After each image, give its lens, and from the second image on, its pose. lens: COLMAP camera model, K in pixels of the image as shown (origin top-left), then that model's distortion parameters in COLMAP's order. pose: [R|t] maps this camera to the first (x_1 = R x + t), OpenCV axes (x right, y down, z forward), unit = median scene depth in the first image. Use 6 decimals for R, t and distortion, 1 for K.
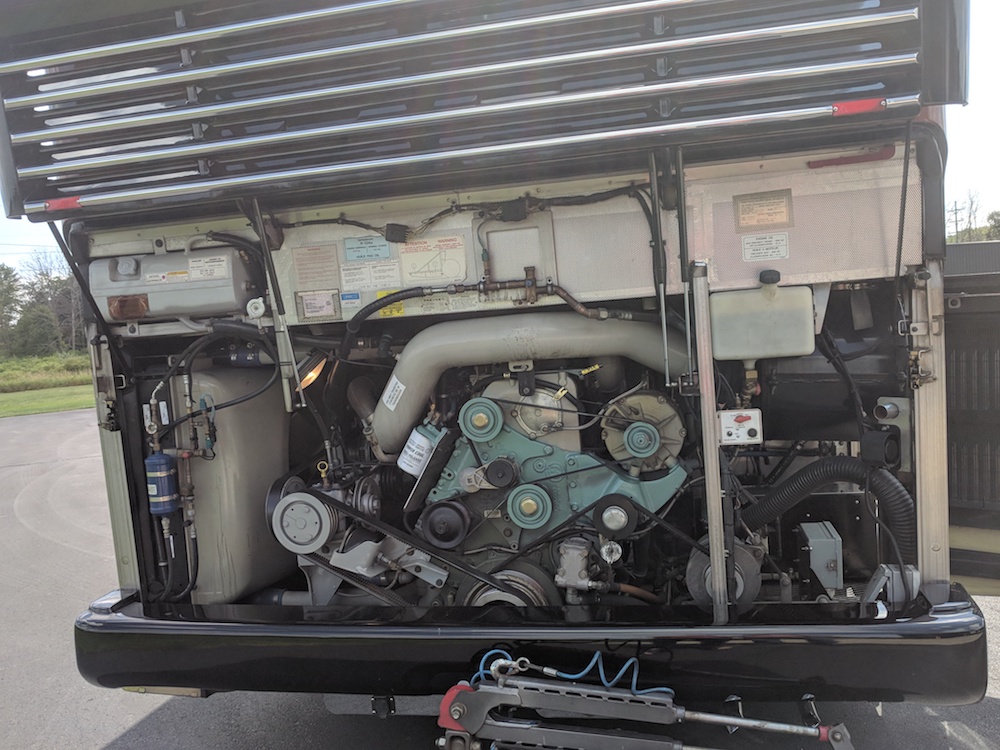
lens RADIAL K [[770.7, 0, 495.6], [0, 770.7, 372.6], [0, 0, 1]] dist [0.001600, 0.011278]
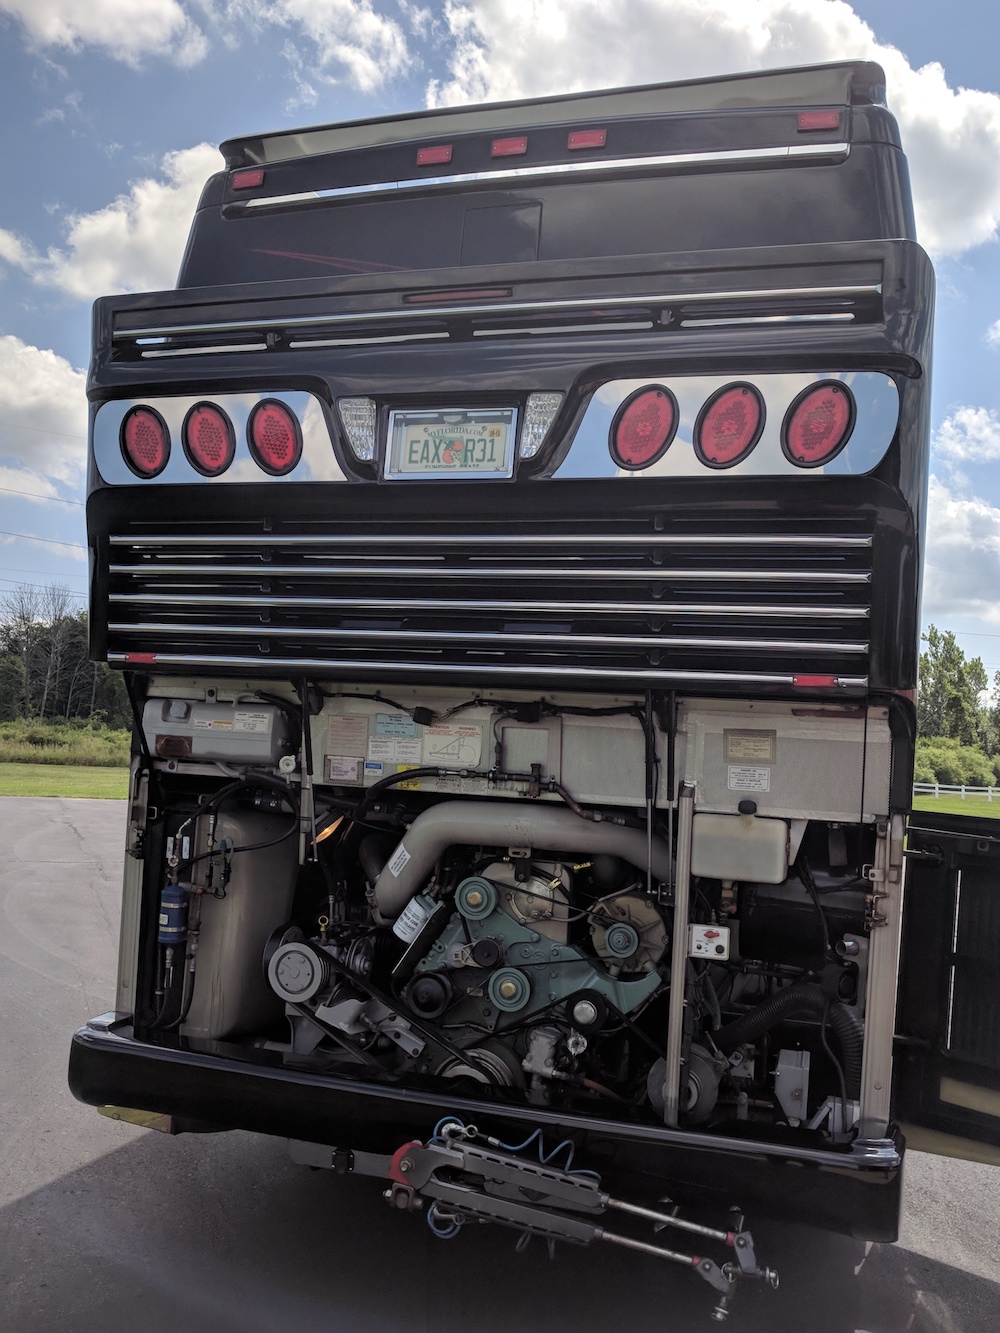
lens RADIAL K [[1027.3, 0, 502.7], [0, 1027.3, 674.4], [0, 0, 1]] dist [0.001600, 0.011278]
pose [[0.988215, 0.127296, -0.085007, 0.098871], [-0.137584, 0.982082, -0.128782, -0.064787], [0.067090, 0.138960, 0.988023, -0.437625]]
